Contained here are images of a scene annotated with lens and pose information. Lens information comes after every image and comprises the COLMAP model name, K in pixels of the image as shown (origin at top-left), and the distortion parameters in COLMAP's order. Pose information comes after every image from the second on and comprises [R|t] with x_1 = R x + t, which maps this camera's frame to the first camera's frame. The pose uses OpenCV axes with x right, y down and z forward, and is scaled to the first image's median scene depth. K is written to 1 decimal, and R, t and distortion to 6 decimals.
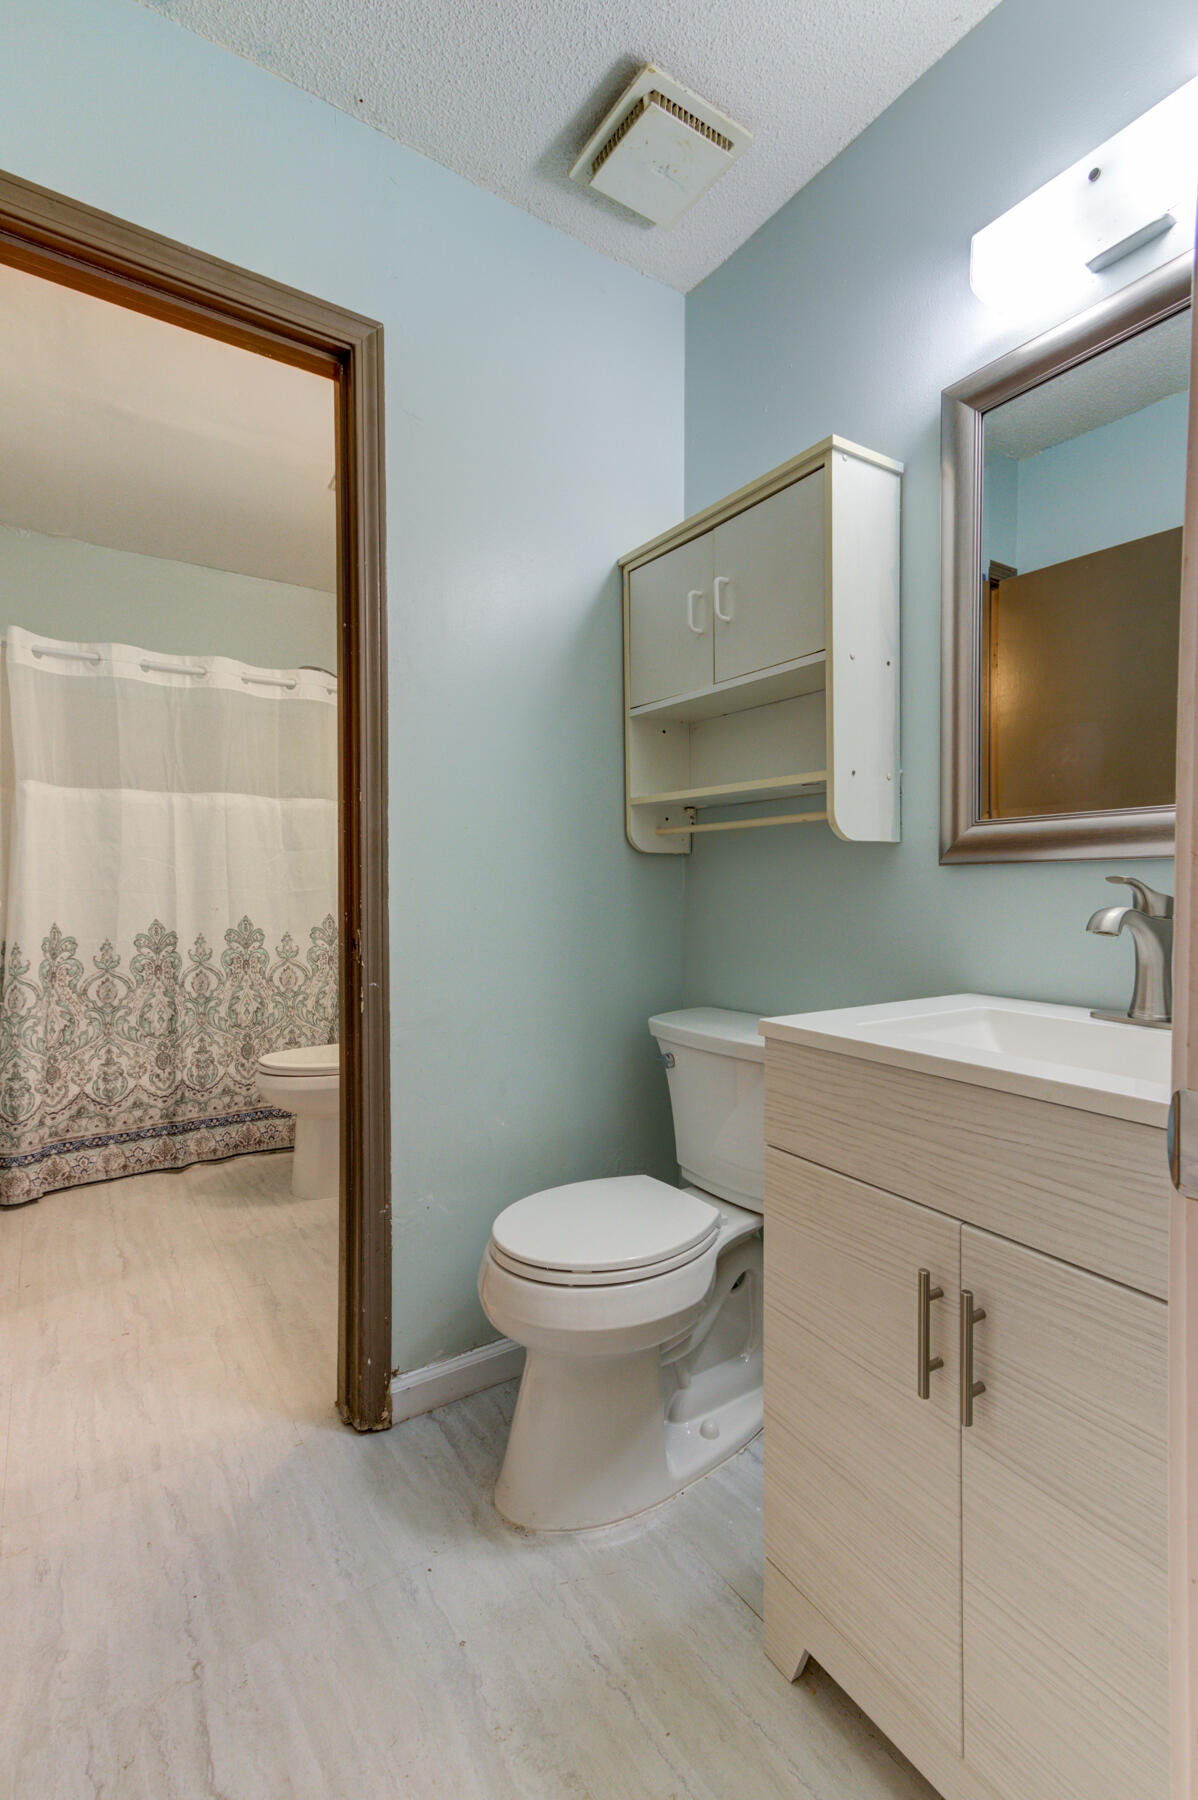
lens RADIAL K [[828.6, 0, 611.8], [0, 828.6, 908.6], [0, 0, 1]] dist [0.001968, 0.000341]
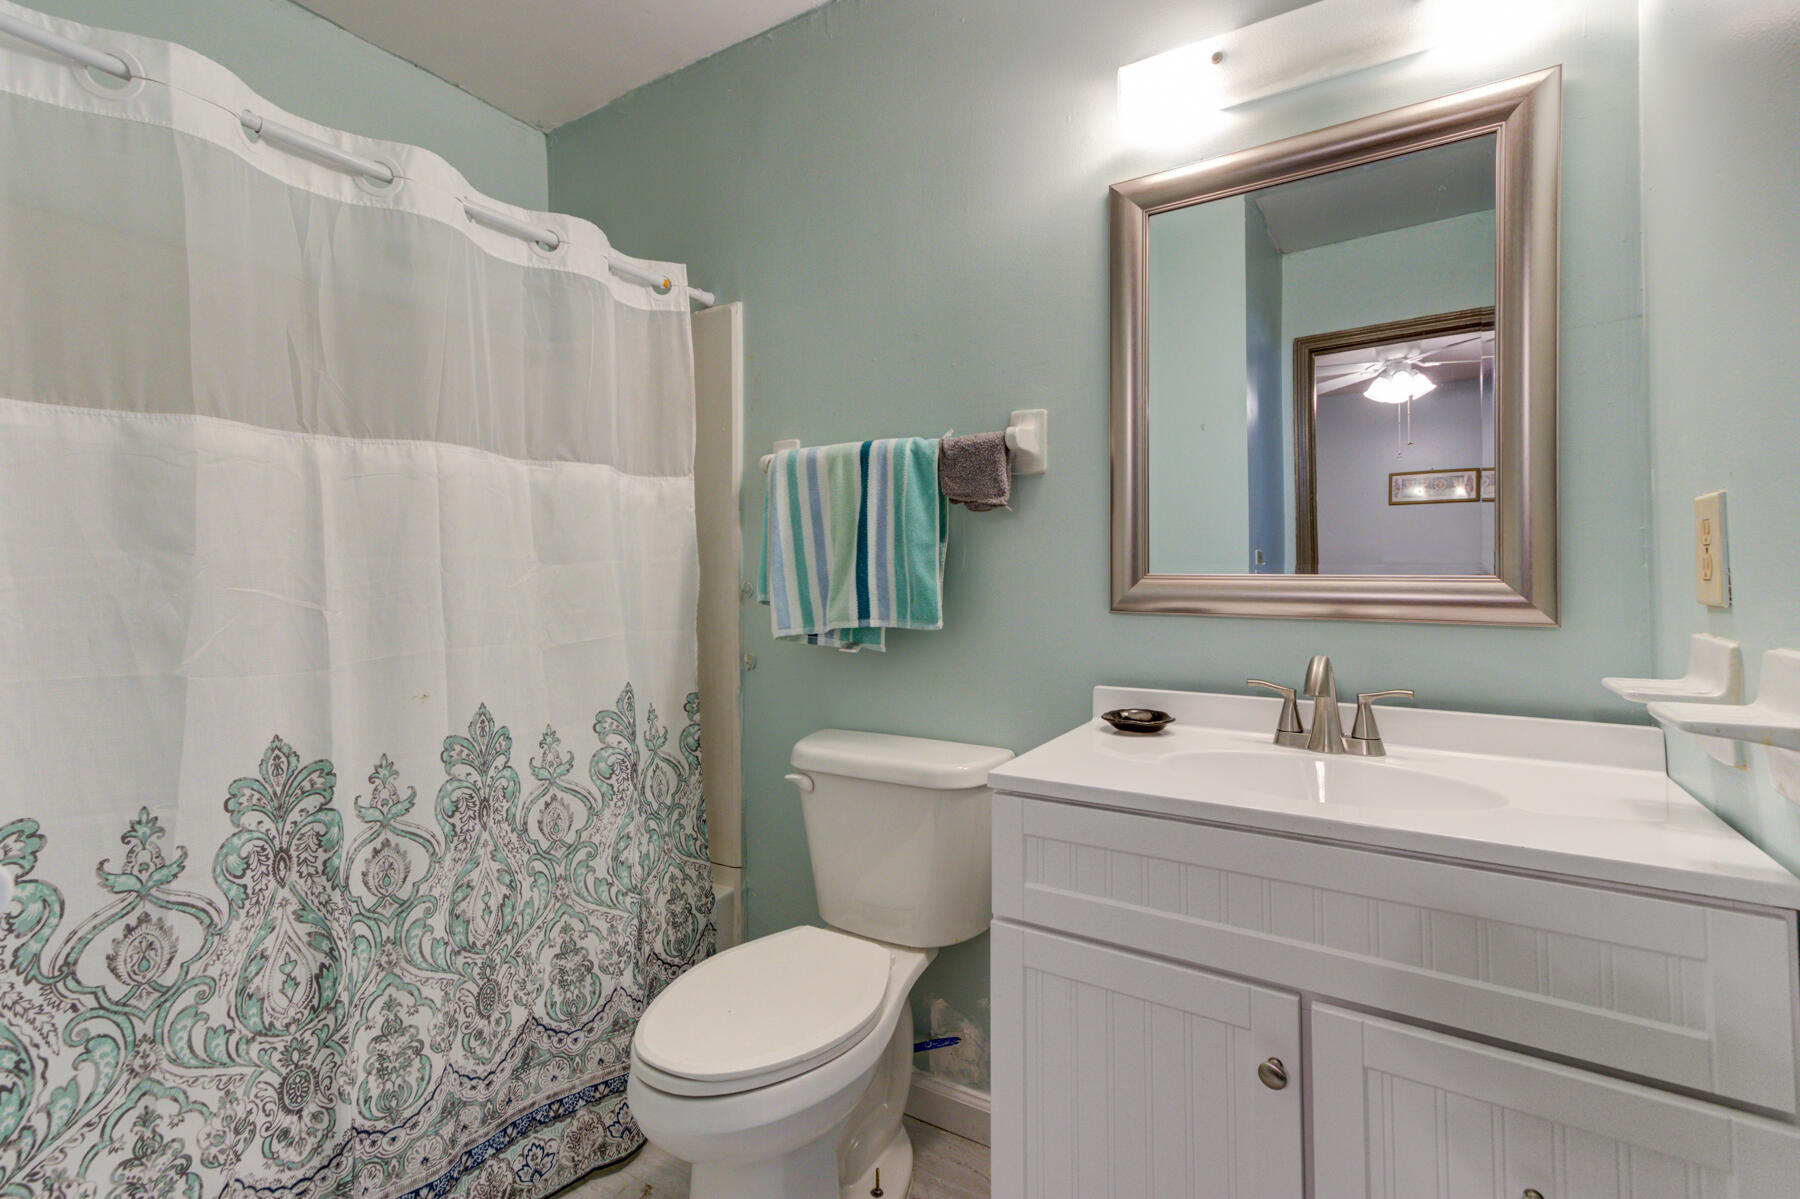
lens RADIAL K [[823.9, 0, 904.3], [0, 823.9, 559.6], [0, 0, 1]] dist [0.028732, -0.003913]
pose [[0.910757, 0.001725, 0.412939, -0.458813], [0.014620, 0.999230, -0.036418, -0.057645], [-0.412684, 0.039205, 0.910030, 0.511822]]
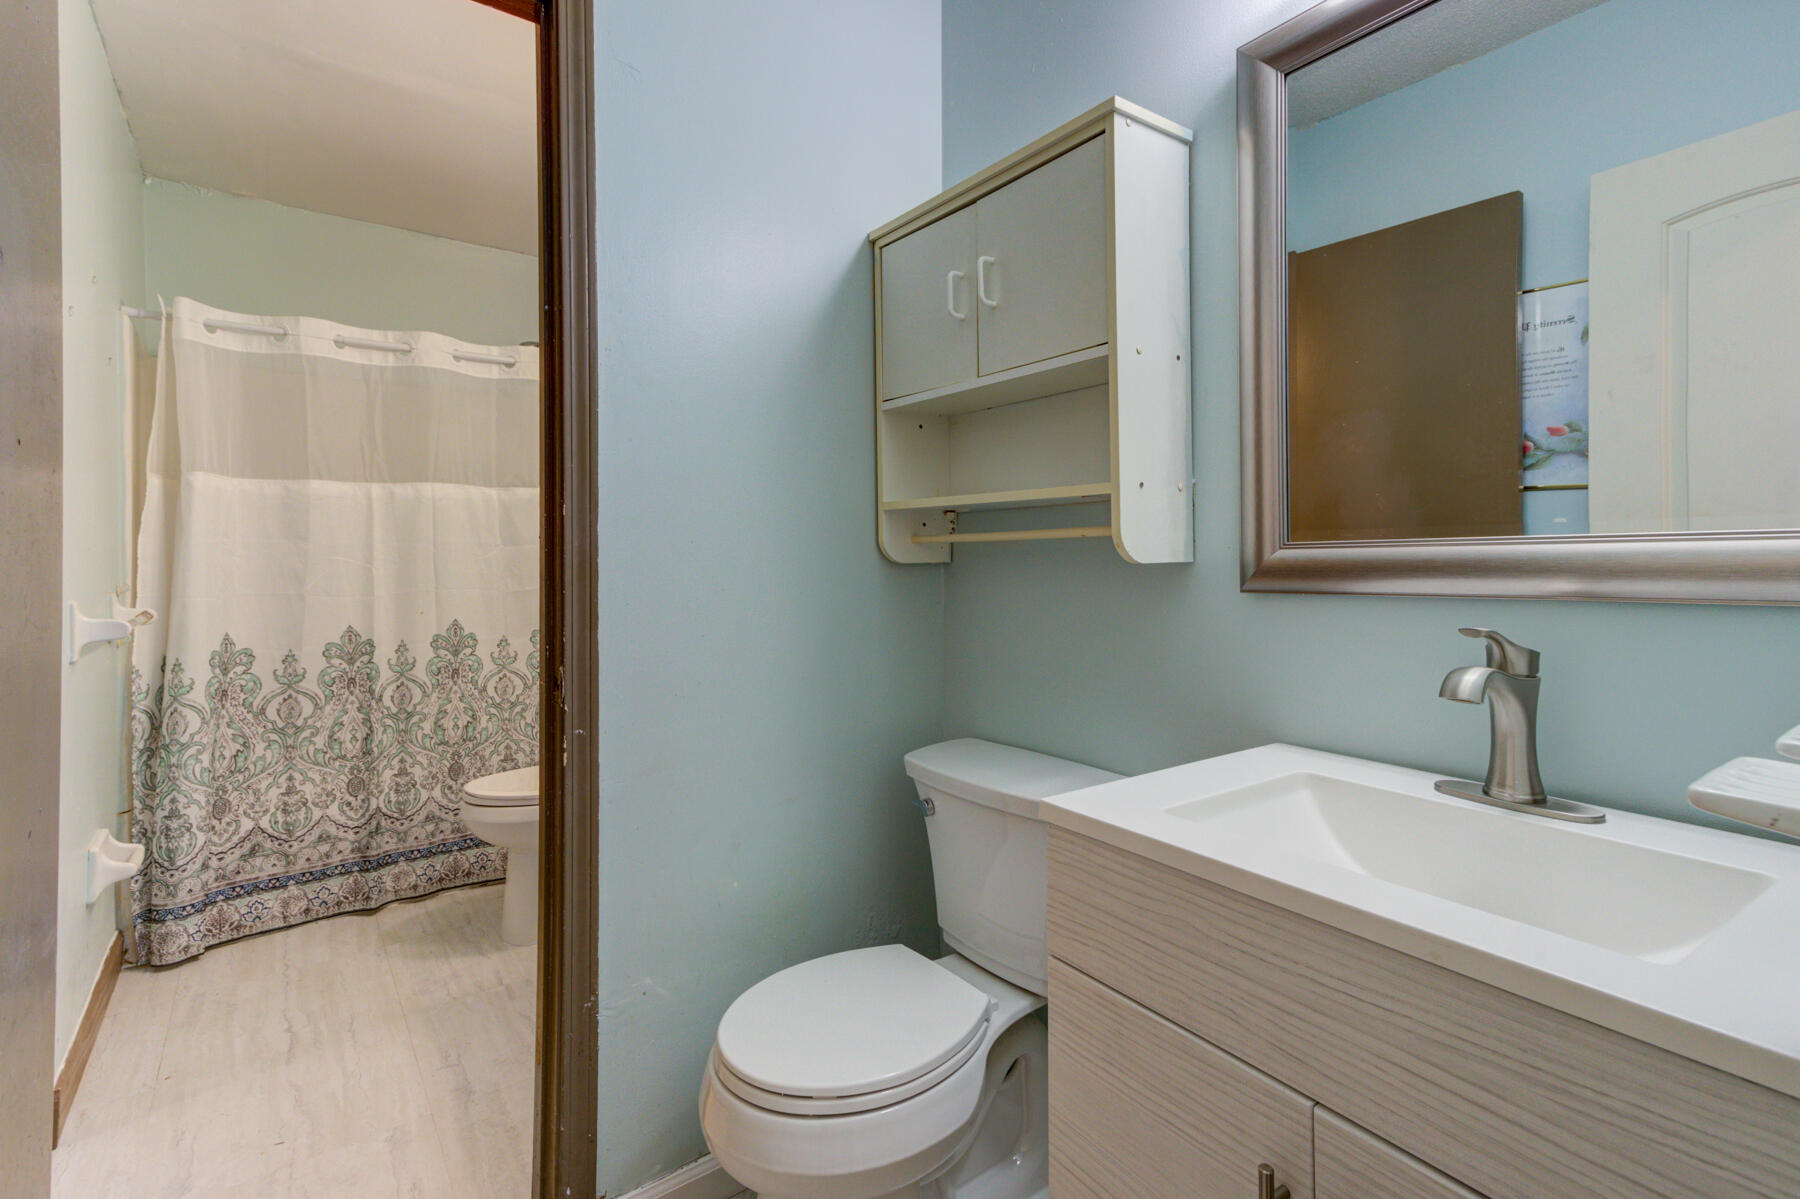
lens RADIAL K [[831.4, 0, 899.2], [0, 831.4, 557.9], [0, 0, 1]] dist [0.010834, 0.000148]
pose [[0.999224, -0.002098, 0.039344, 0.003348], [0.002917, 0.999780, -0.020757, -0.041213], [-0.039291, 0.020855, 0.999010, 0.085165]]
